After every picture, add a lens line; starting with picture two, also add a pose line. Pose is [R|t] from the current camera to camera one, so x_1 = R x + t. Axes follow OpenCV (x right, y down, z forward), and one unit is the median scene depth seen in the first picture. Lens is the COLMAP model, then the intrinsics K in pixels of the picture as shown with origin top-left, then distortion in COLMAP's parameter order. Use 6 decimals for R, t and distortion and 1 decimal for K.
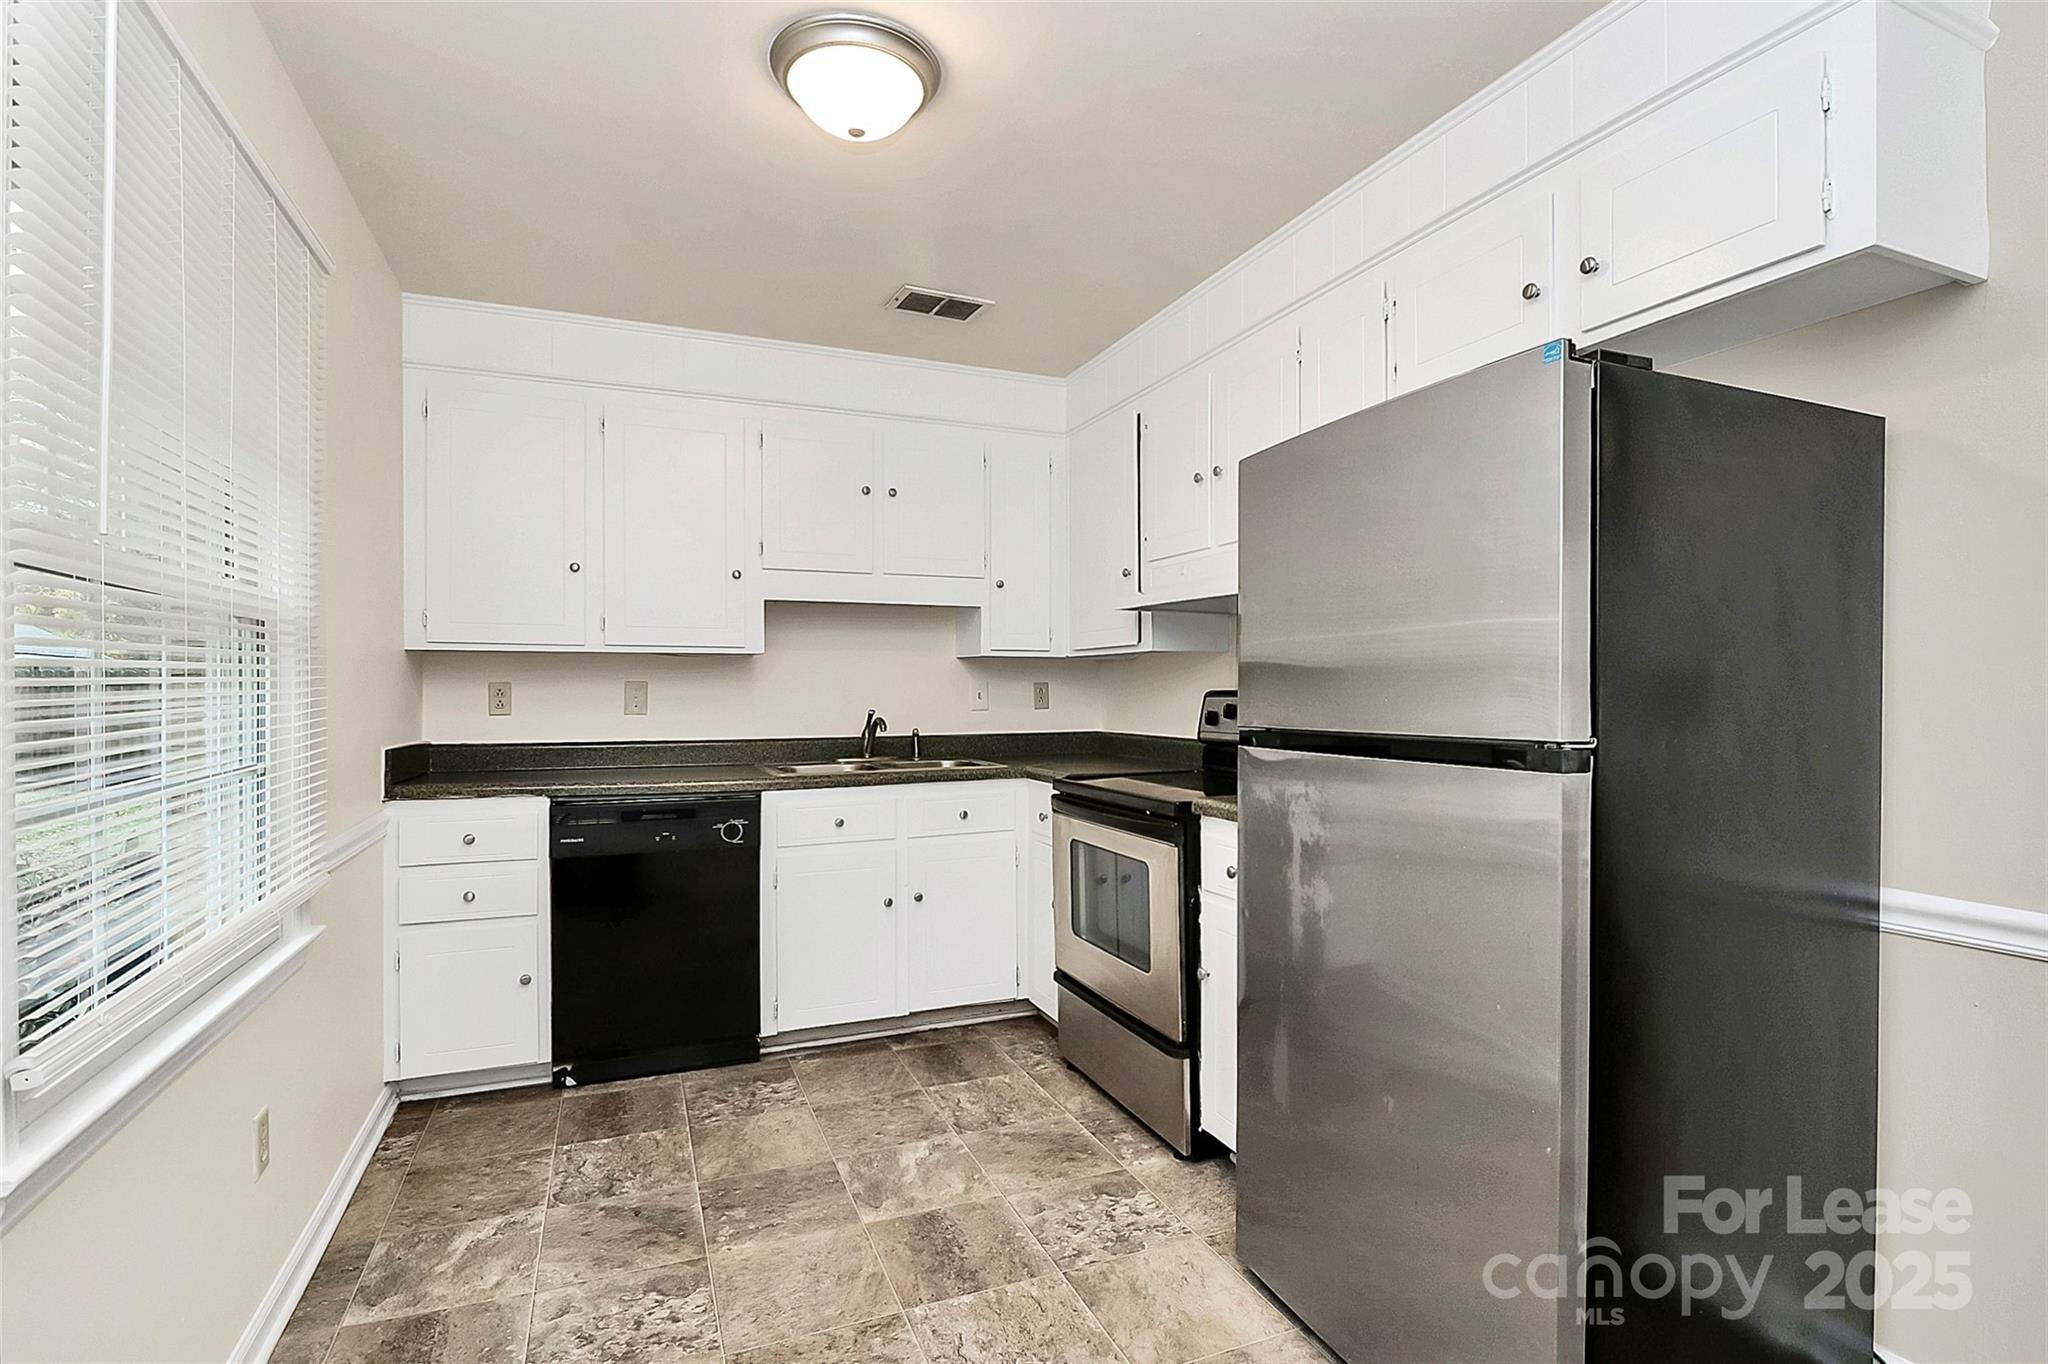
lens RADIAL K [[997.3, 0, 1012.1], [0, 997.3, 676.0], [0, 0, 1]] dist [-0.014156, 0.001197]
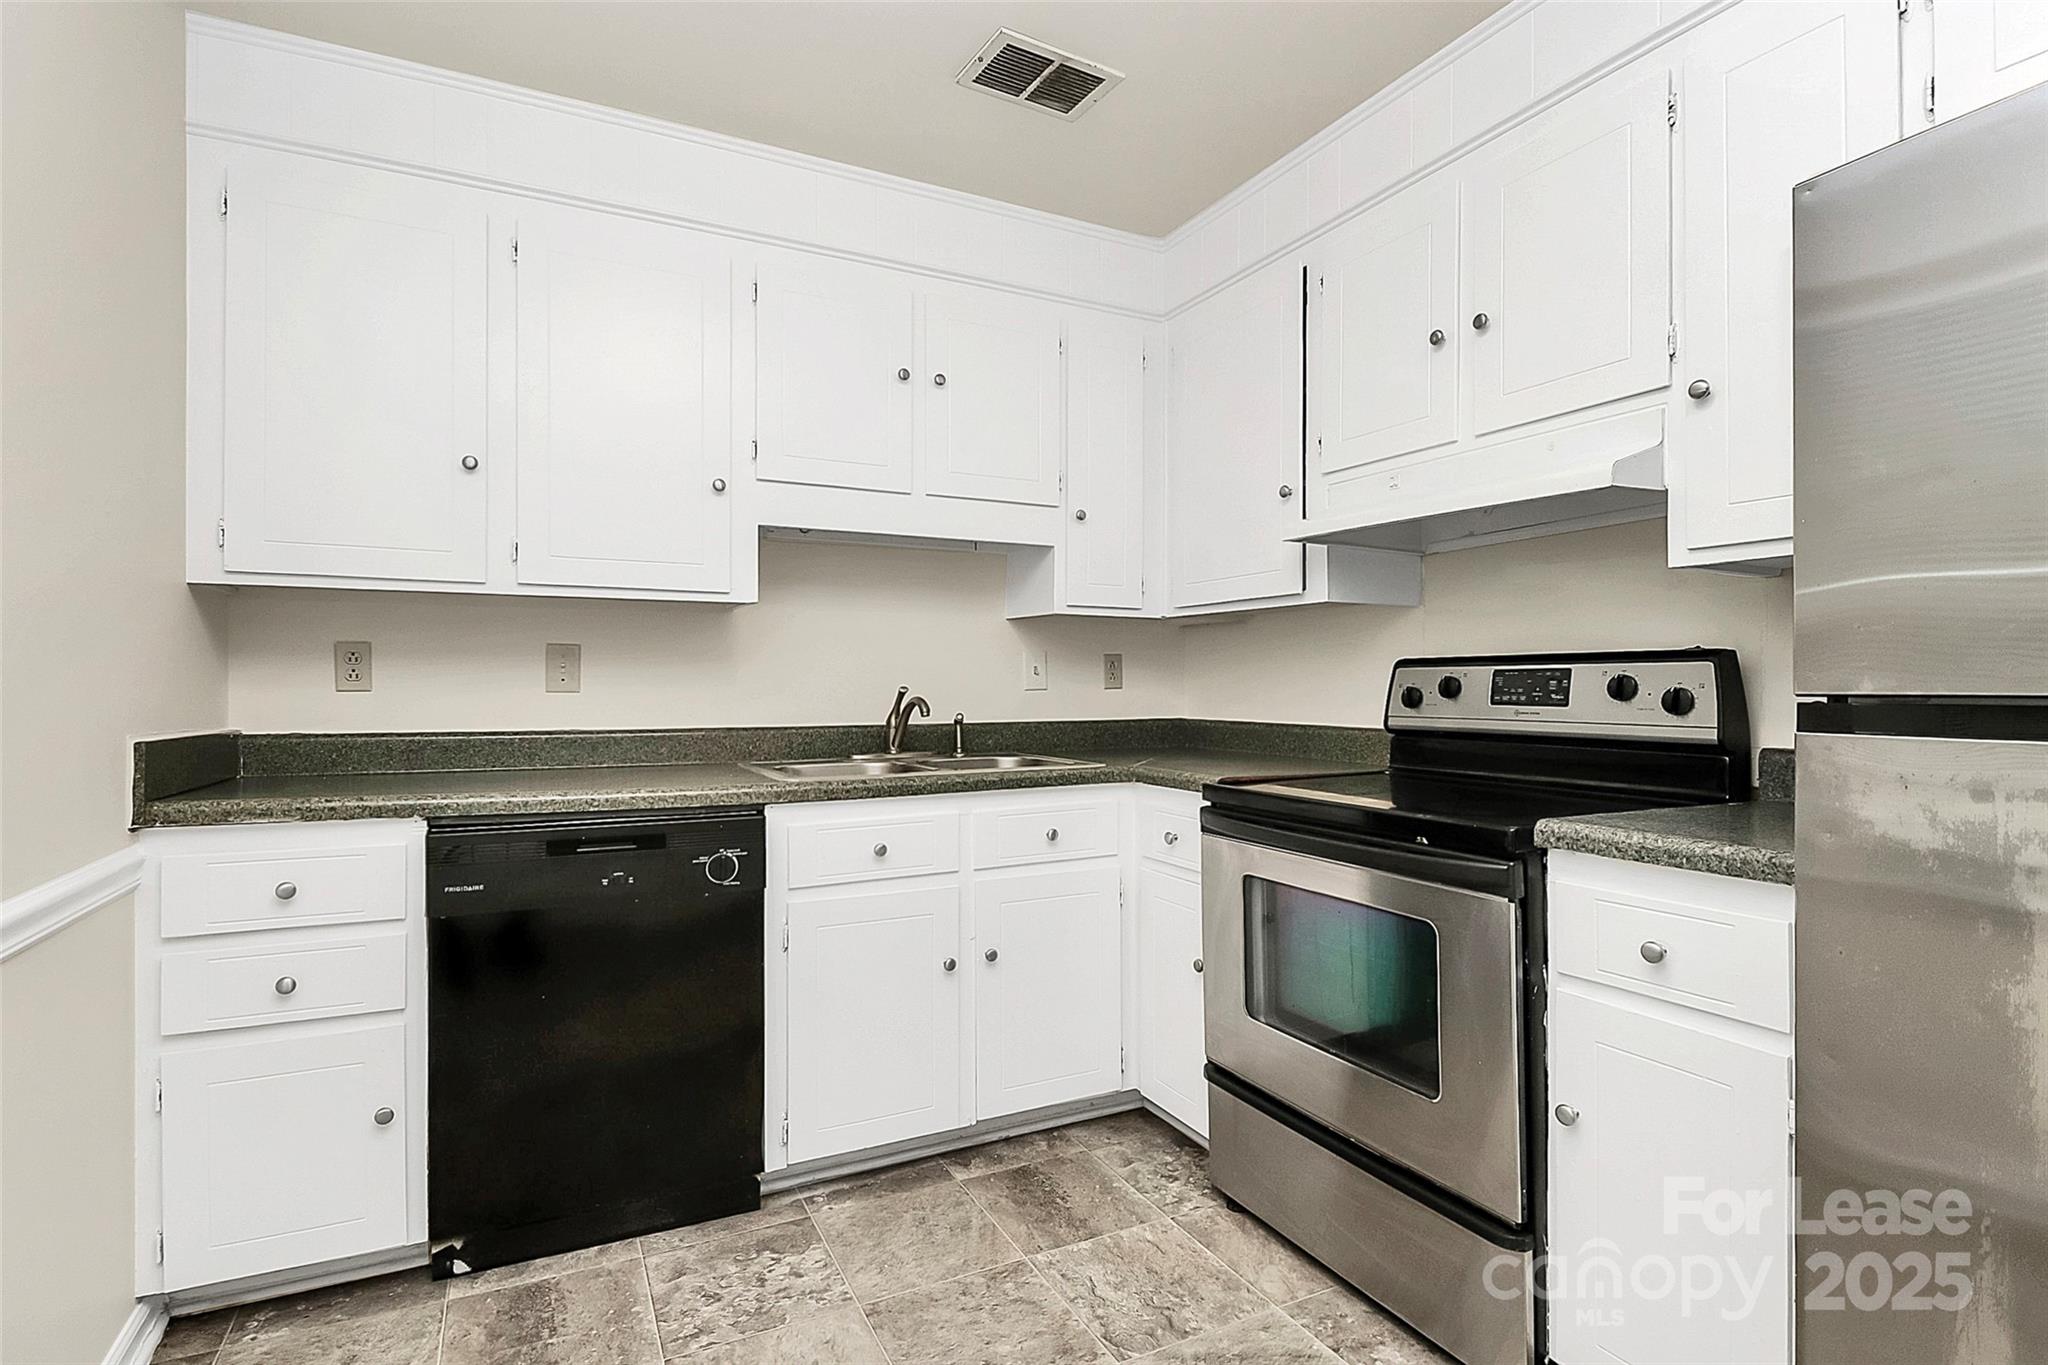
lens RADIAL K [[997.3, 0, 1034.3], [0, 997.3, 675.7], [0, 0, 1]] dist [-0.014156, 0.001197]
pose [[0.995312, 0.003663, 0.096652, -0.142543], [-0.004353, 0.999967, 0.006928, 0.025410], [-0.096623, -0.007316, 0.995294, 0.336349]]
